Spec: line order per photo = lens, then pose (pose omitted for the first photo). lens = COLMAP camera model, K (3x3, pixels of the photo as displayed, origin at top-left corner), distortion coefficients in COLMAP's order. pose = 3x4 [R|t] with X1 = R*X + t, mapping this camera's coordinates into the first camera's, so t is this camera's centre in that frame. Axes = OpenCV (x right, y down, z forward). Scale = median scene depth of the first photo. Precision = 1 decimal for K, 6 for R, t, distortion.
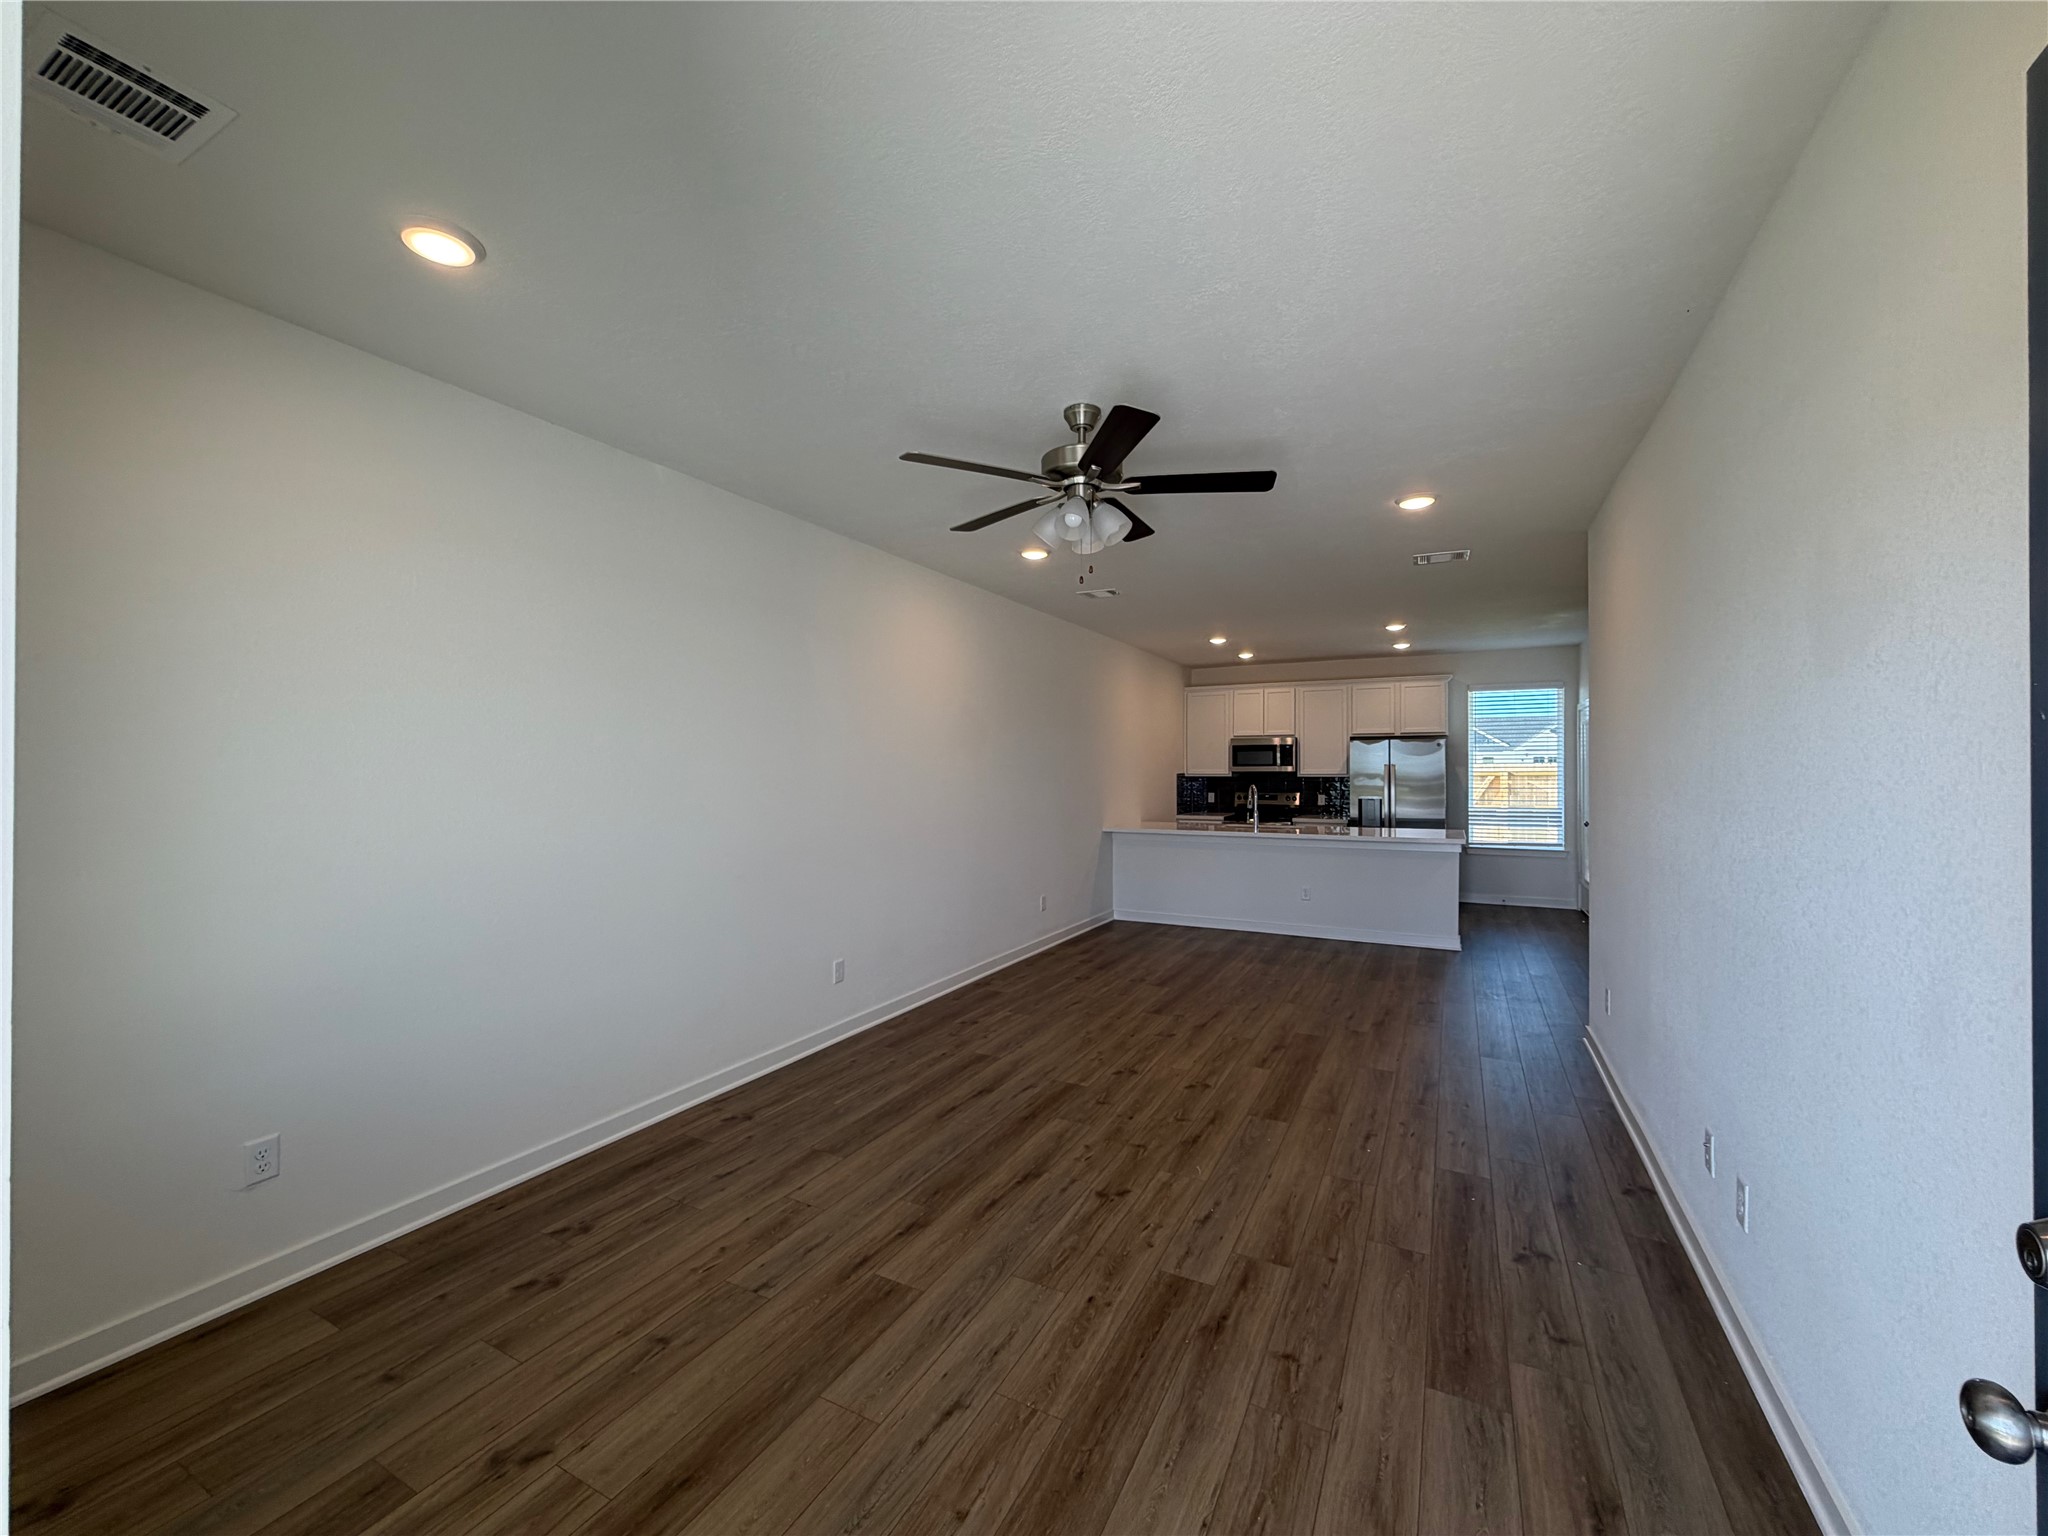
lens RADIAL K [[828.1, 0, 1022.0], [0, 828.1, 774.8], [0, 0, 1]] dist [0.002012, 0.000139]
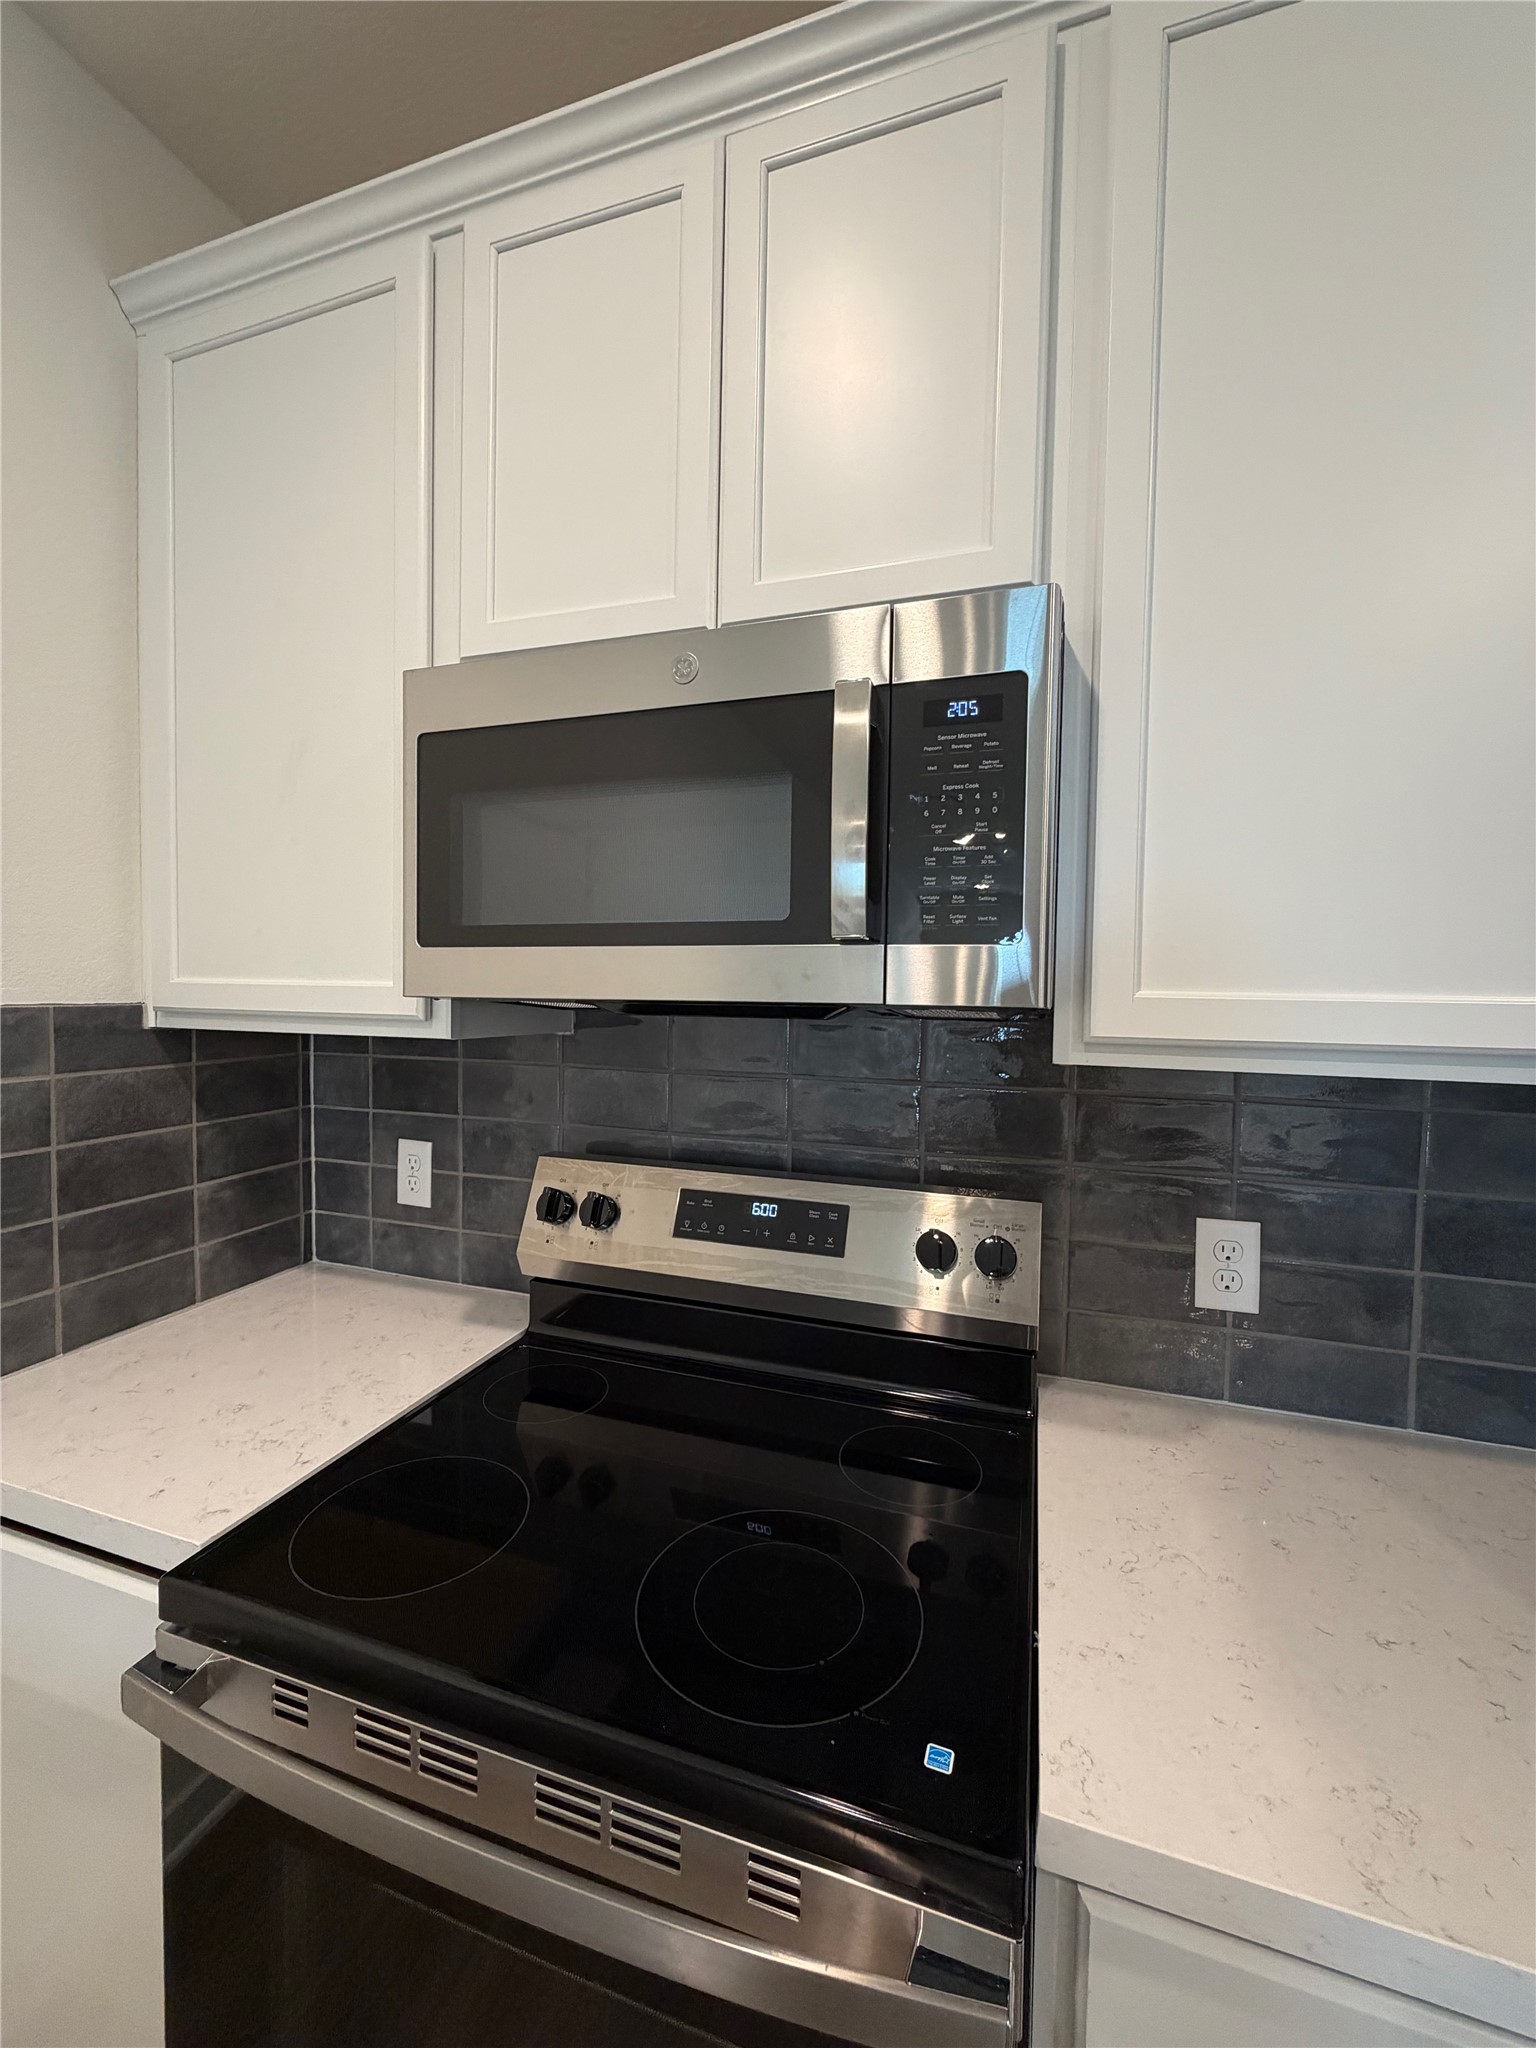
lens RADIAL K [[828.1, 0, 769.3], [0, 828.1, 1015.2], [0, 0, 1]] dist [0.002012, 0.000139]
pose [[0.988436, 0.006791, 0.151486, 0.283605], [-0.013367, 0.999010, 0.042437, -0.006244], [-0.151048, -0.043971, 0.987548, 0.898973]]
